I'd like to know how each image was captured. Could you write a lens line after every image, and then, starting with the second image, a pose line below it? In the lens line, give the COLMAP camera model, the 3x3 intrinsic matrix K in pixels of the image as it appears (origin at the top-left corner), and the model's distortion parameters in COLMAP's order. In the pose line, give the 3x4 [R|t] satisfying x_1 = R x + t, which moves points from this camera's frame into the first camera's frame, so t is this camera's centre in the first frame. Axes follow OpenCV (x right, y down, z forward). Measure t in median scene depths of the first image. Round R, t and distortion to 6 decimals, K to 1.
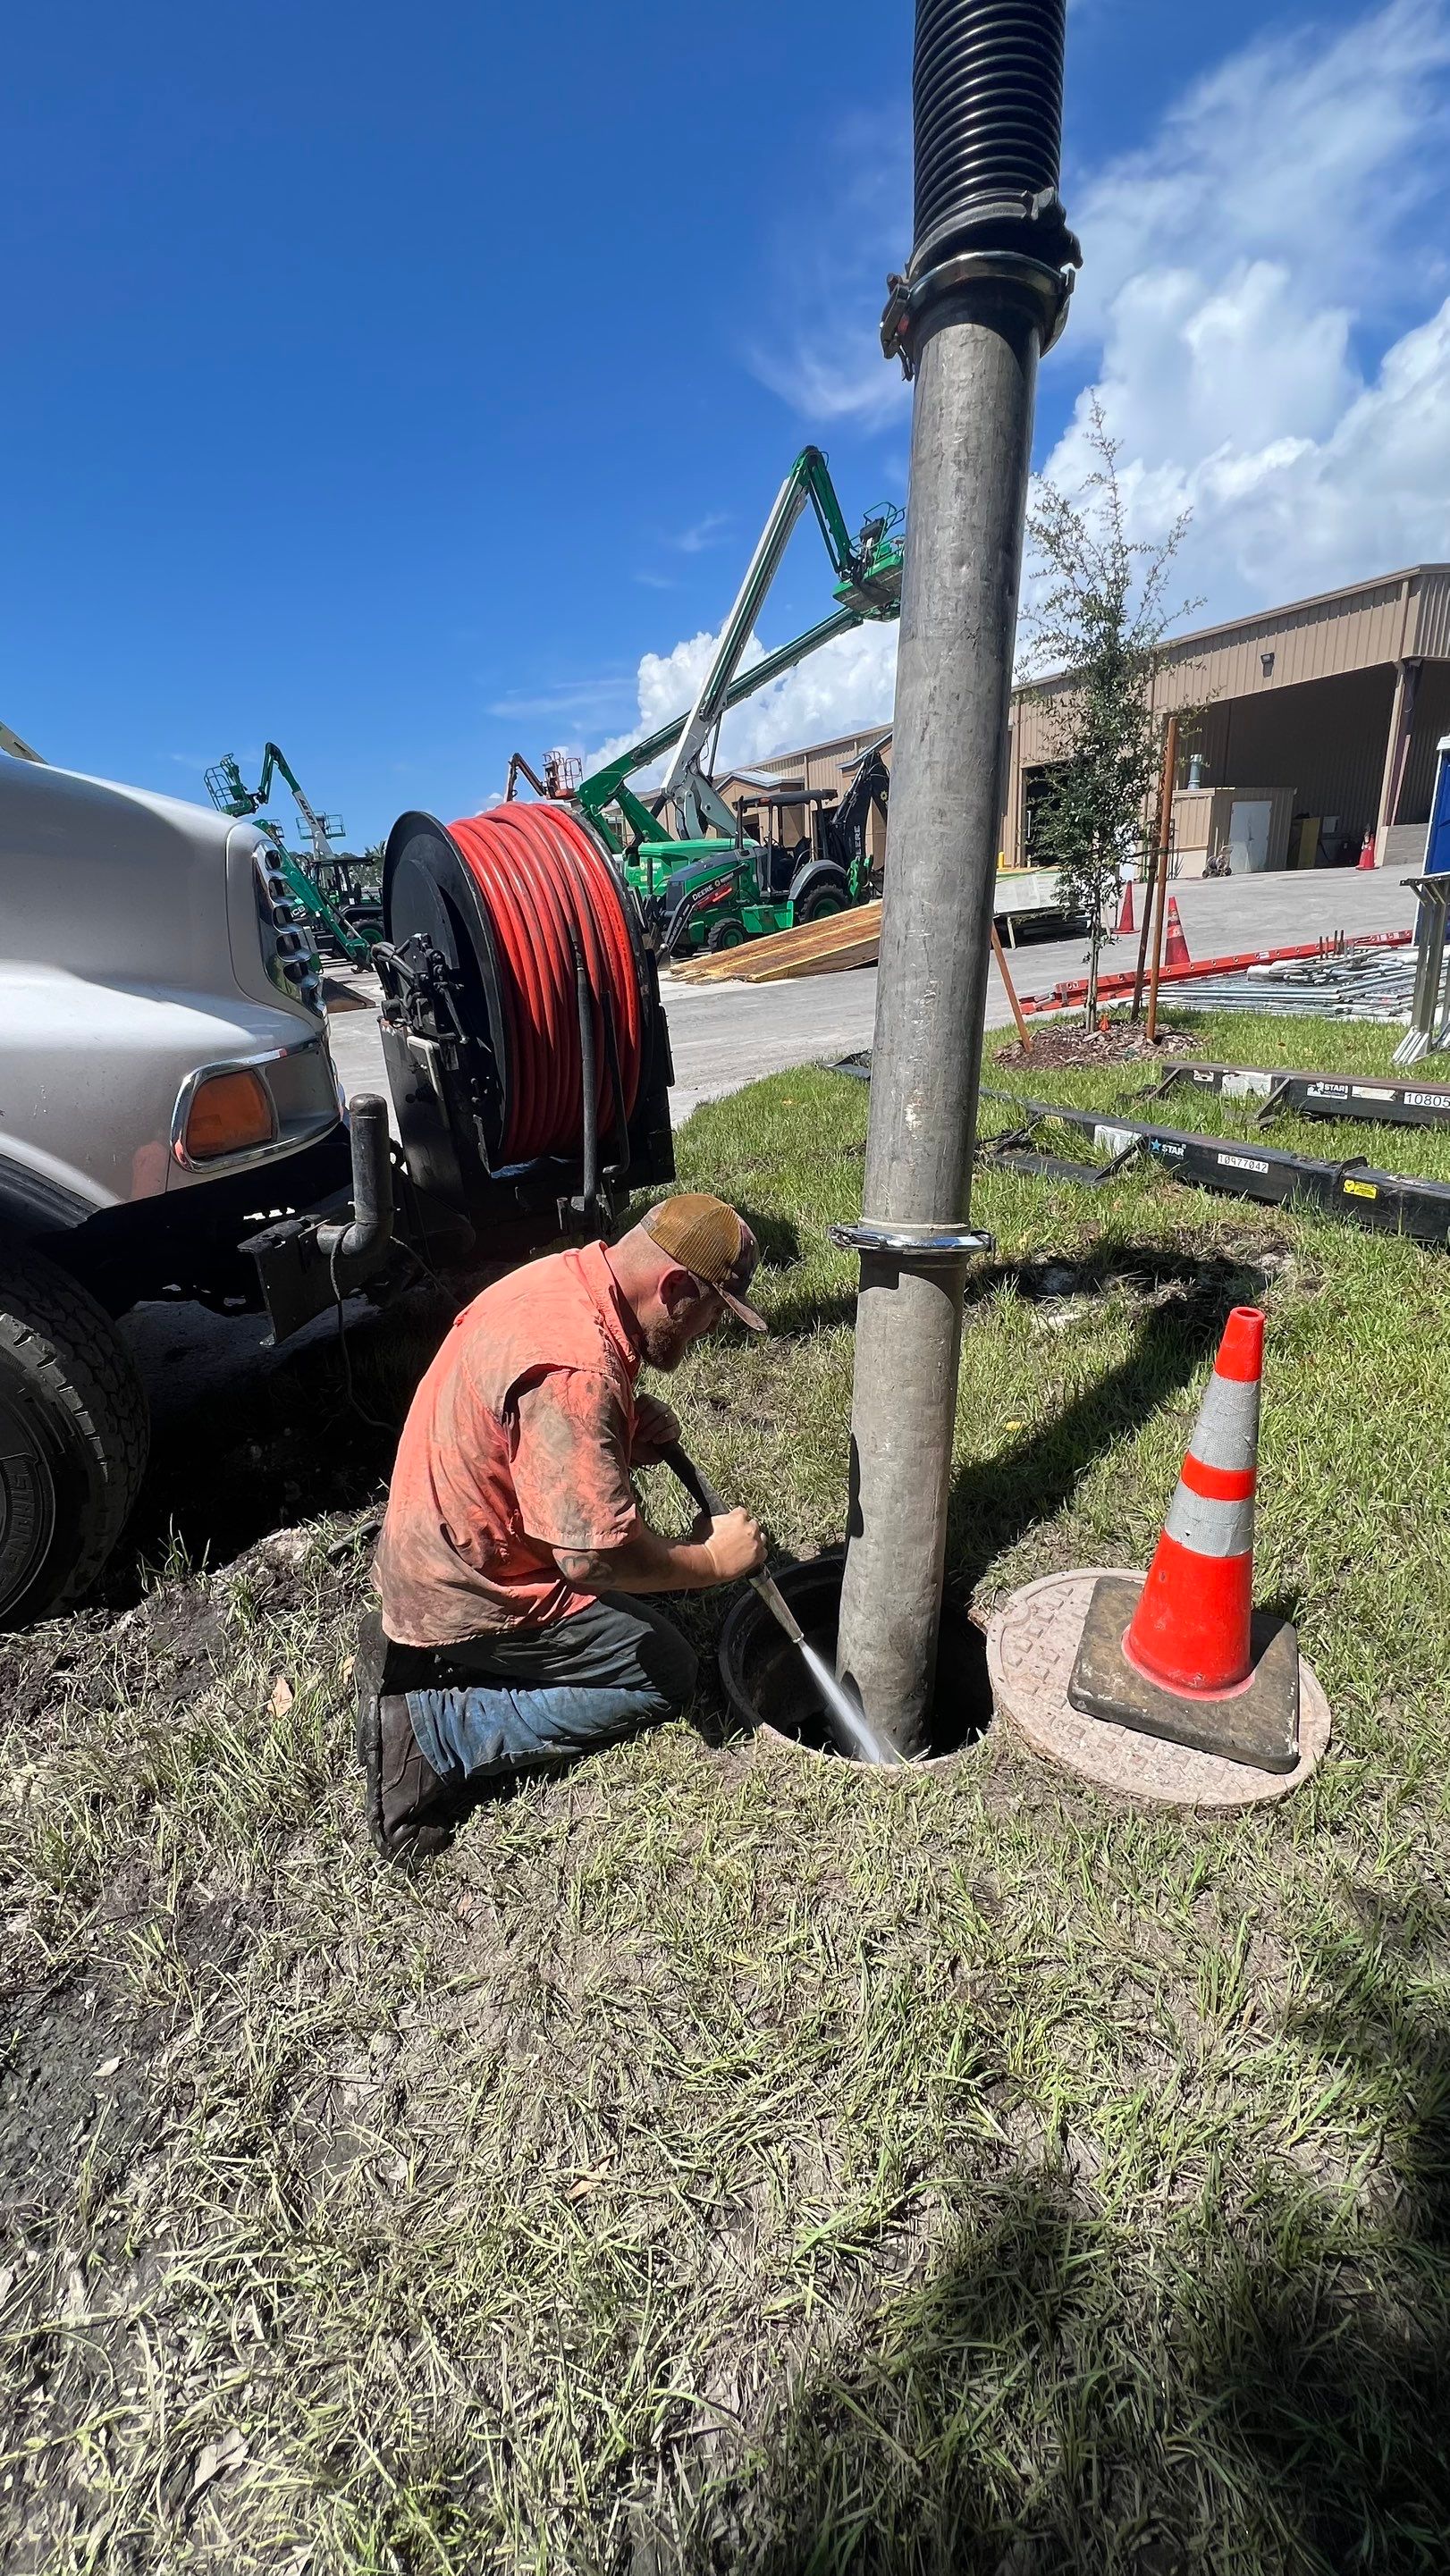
lens RADIAL K [[1034.4, 0, 730.5], [0, 1034.4, 1283.5], [0, 0, 1]] dist [-0.001697, 0.000980]
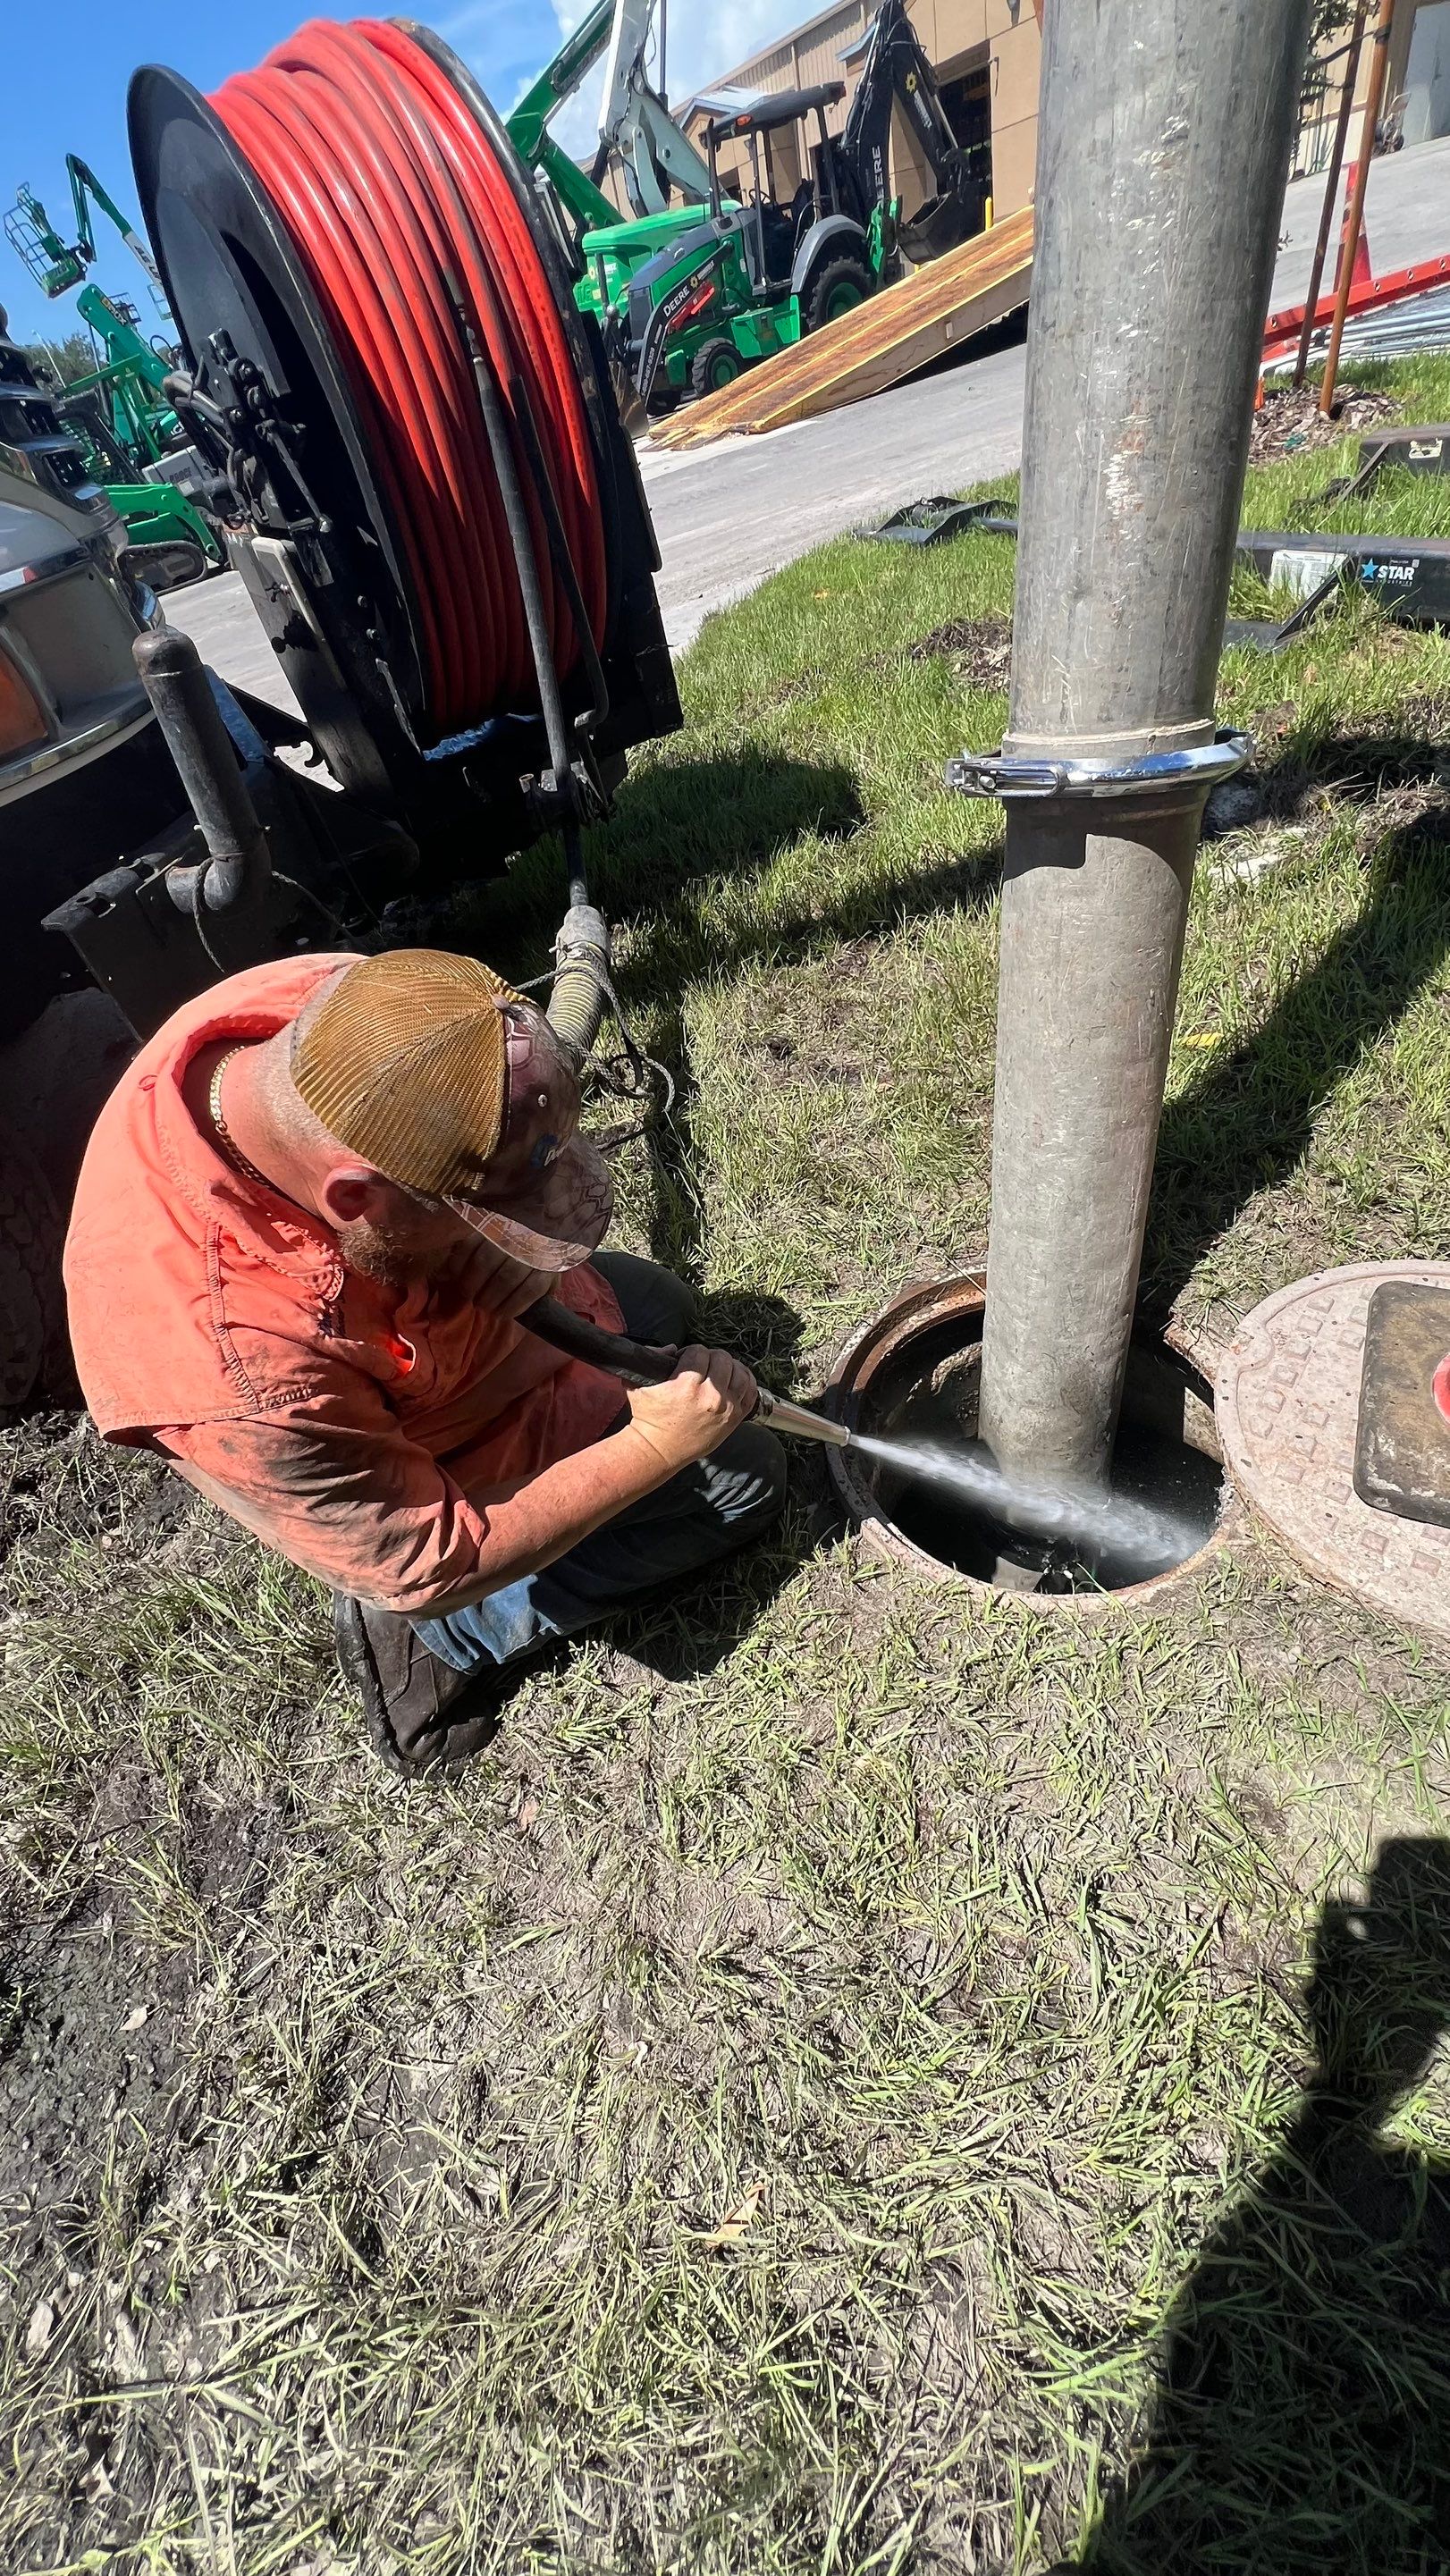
lens RADIAL K [[1034.4, 0, 736.6], [0, 1034.4, 1279.5], [0, 0, 1]] dist [-0.001697, 0.000980]
pose [[0.991674, -0.104069, -0.075838, -0.004617], [0.125059, 0.918717, 0.374593, -0.018317], [0.030690, -0.380958, 0.924083, 0.319843]]
